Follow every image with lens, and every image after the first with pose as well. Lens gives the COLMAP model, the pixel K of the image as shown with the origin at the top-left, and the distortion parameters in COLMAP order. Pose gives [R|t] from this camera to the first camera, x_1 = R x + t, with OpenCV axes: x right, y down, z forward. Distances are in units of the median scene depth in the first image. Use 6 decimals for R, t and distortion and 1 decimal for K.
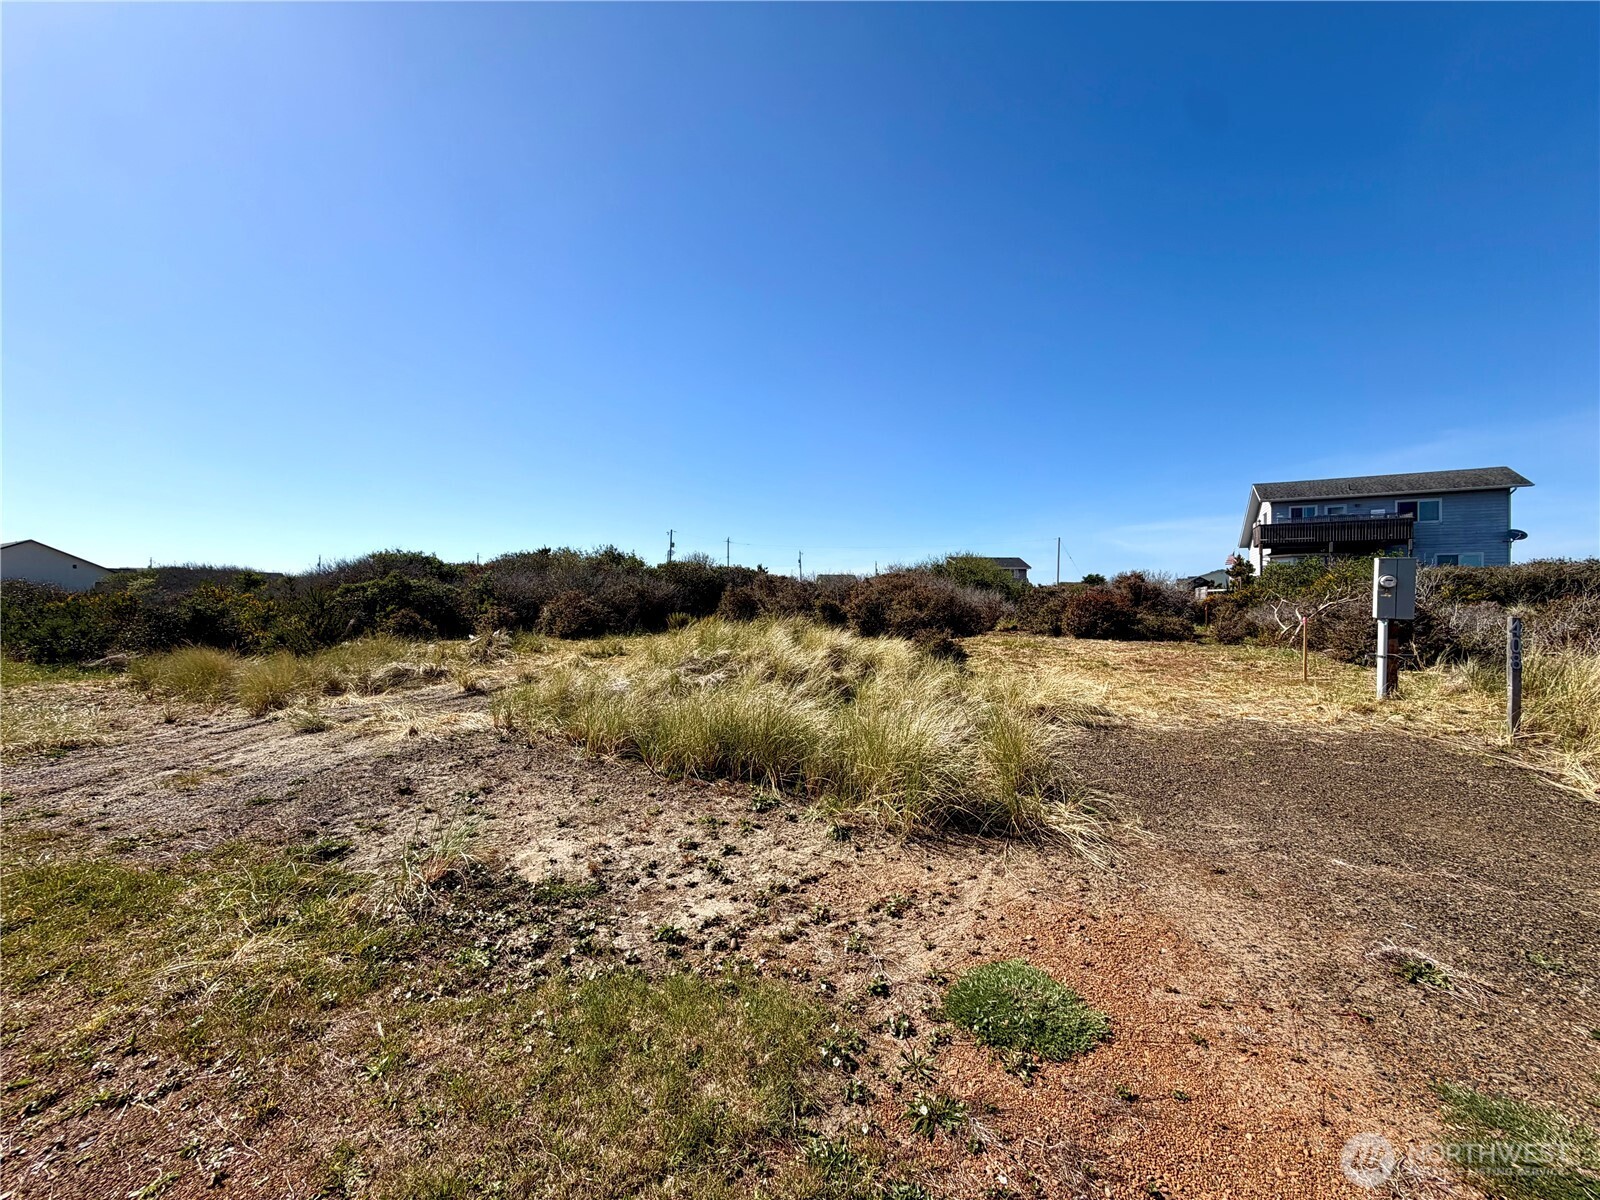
lens RADIAL K [[649.7, 0, 800.0], [0, 649.7, 600.0], [0, 0, 1]] dist [-0.000289, 0.000195]
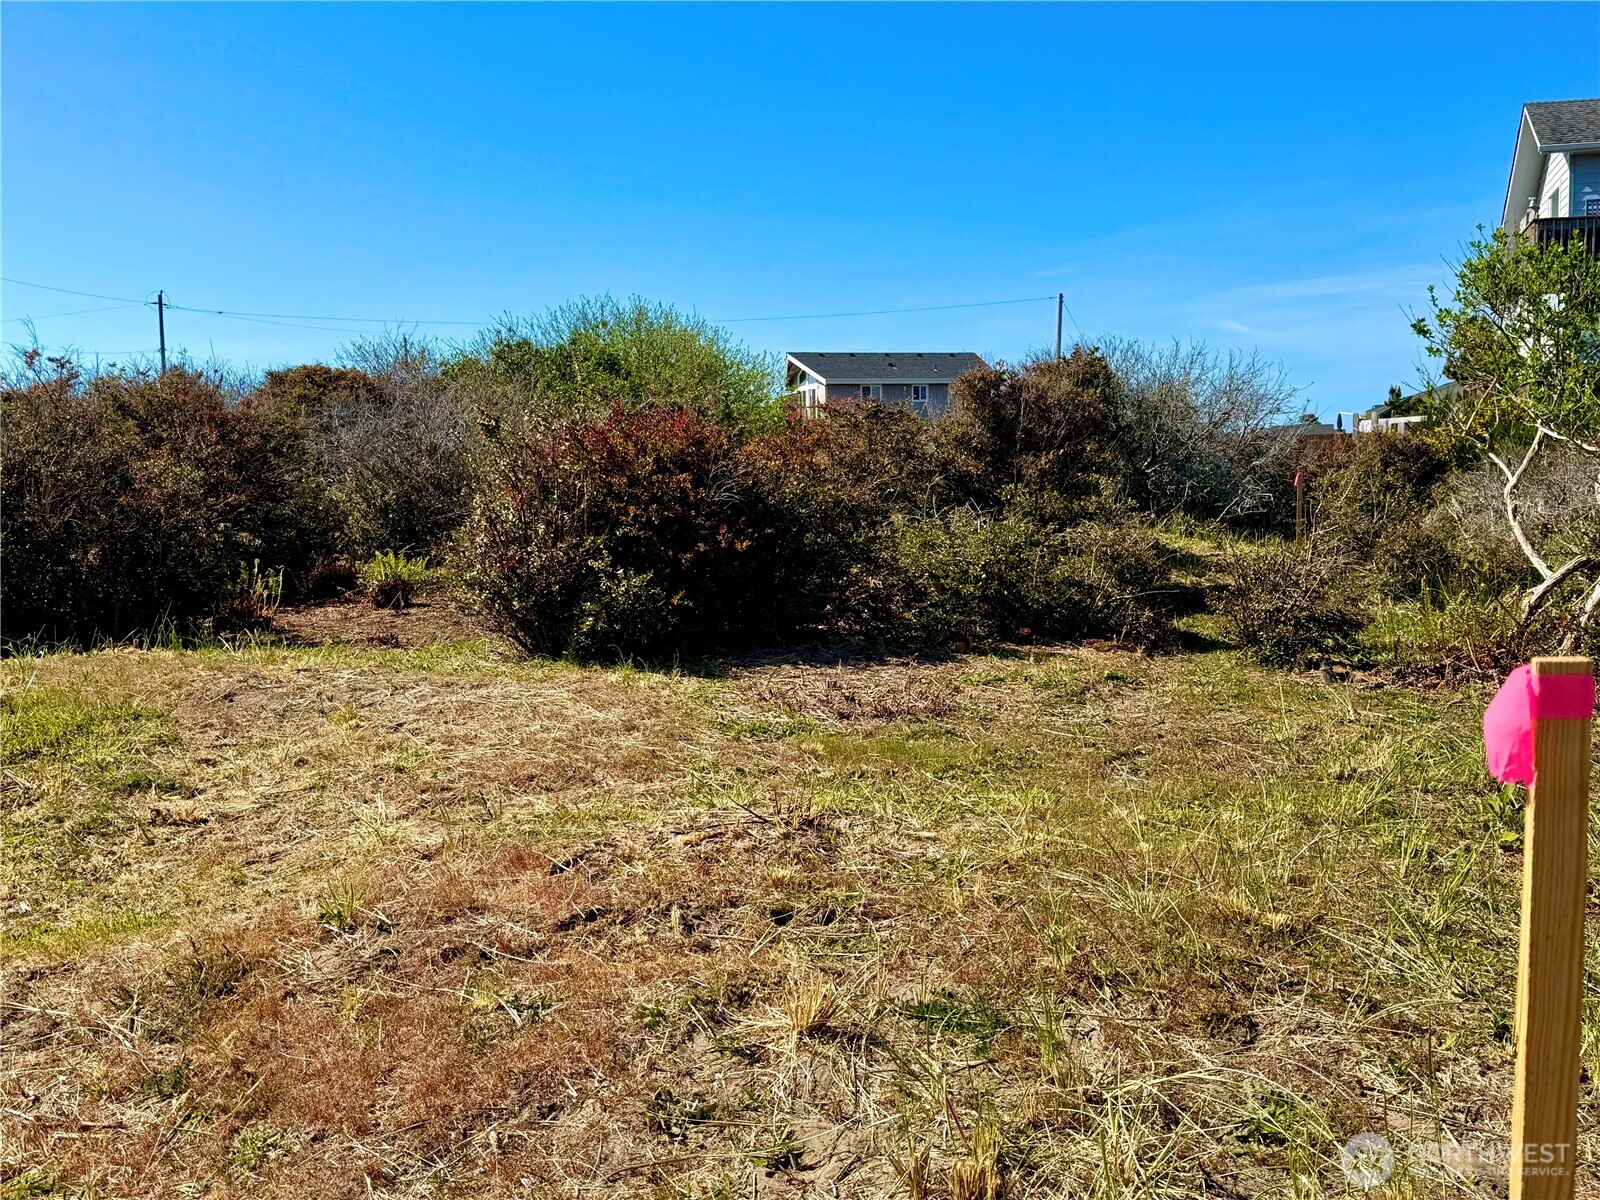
lens RADIAL K [[1596.4, 0, 792.9], [0, 1596.4, 611.6], [0, 0, 1]] dist [0.188964, -0.403015]
pose [[0.984492, -0.030589, 0.172741, 0.204197], [0.015540, 0.996016, 0.087806, 0.003728], [-0.174738, -0.083760, 0.981046, 0.260234]]
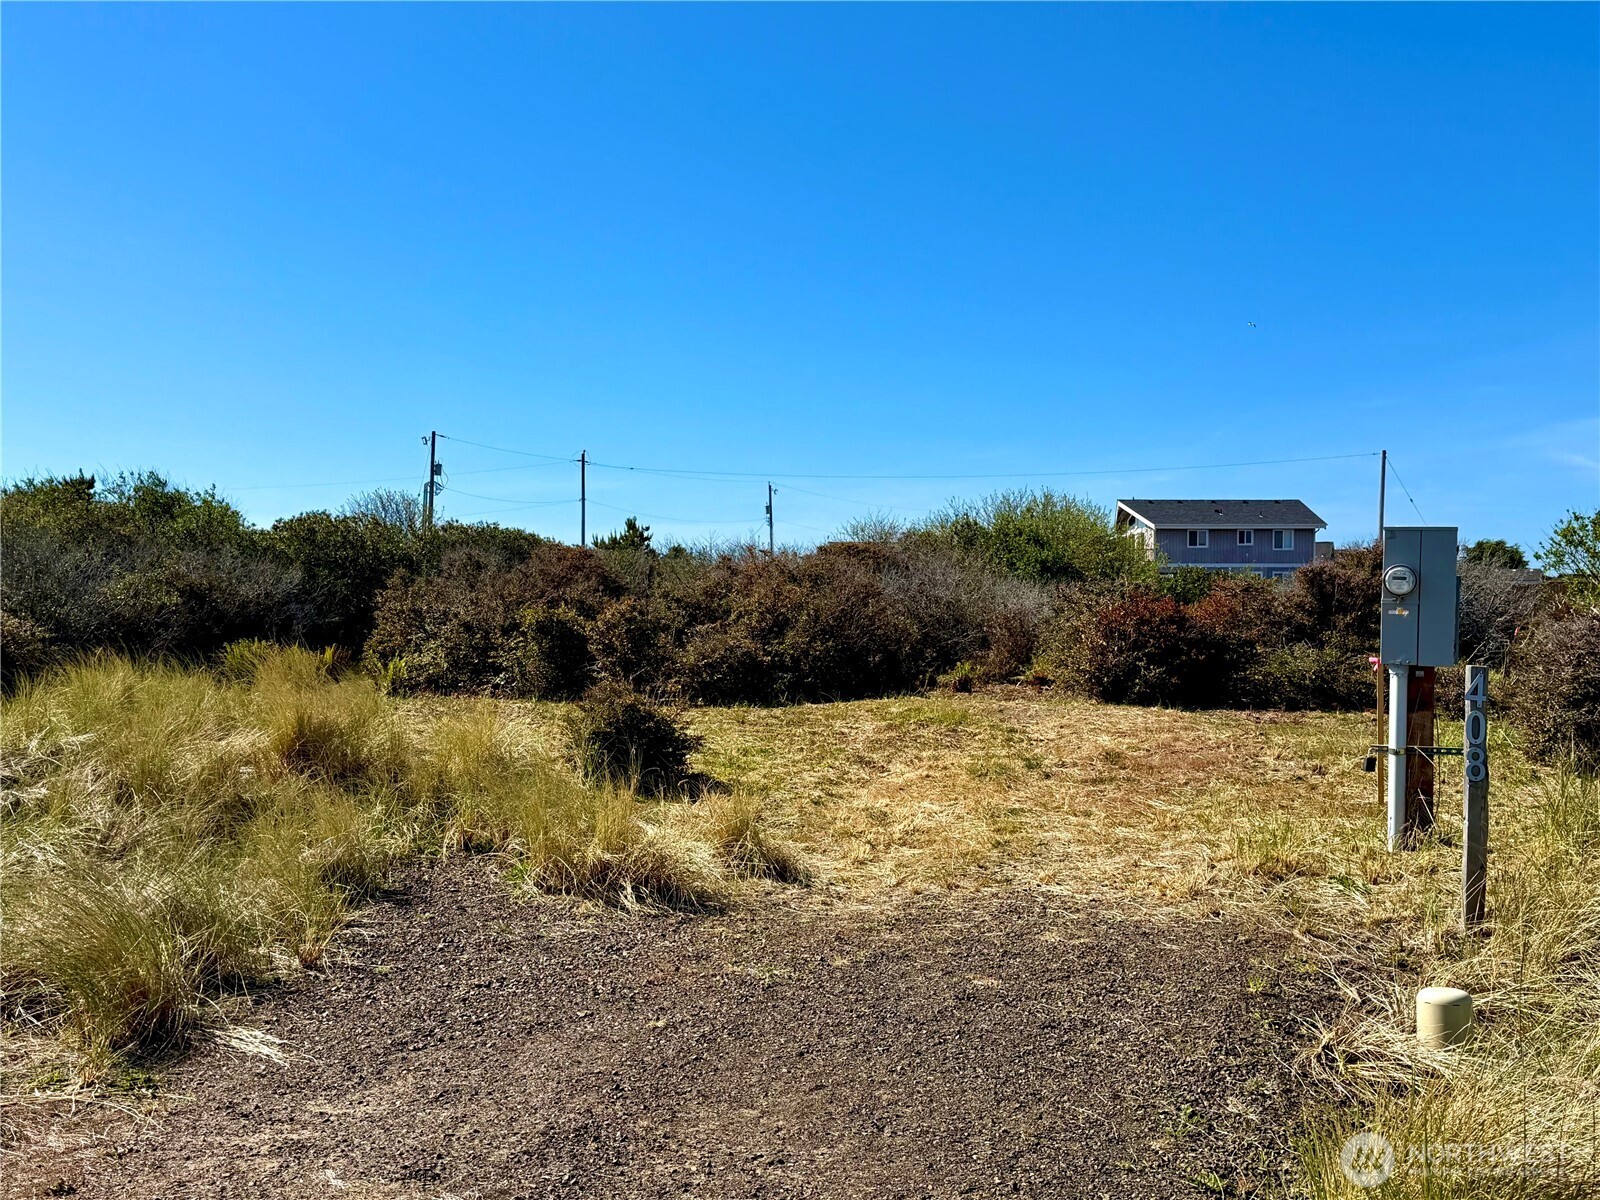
lens RADIAL K [[1596.4, 0, 792.9], [0, 1596.4, 611.6], [0, 0, 1]] dist [0.188964, -0.403015]
pose [[0.999913, 0.001014, -0.013184, 0.115813], [-0.000942, 0.999984, 0.005488, -0.003064], [0.013189, -0.005476, 0.999898, -0.024081]]
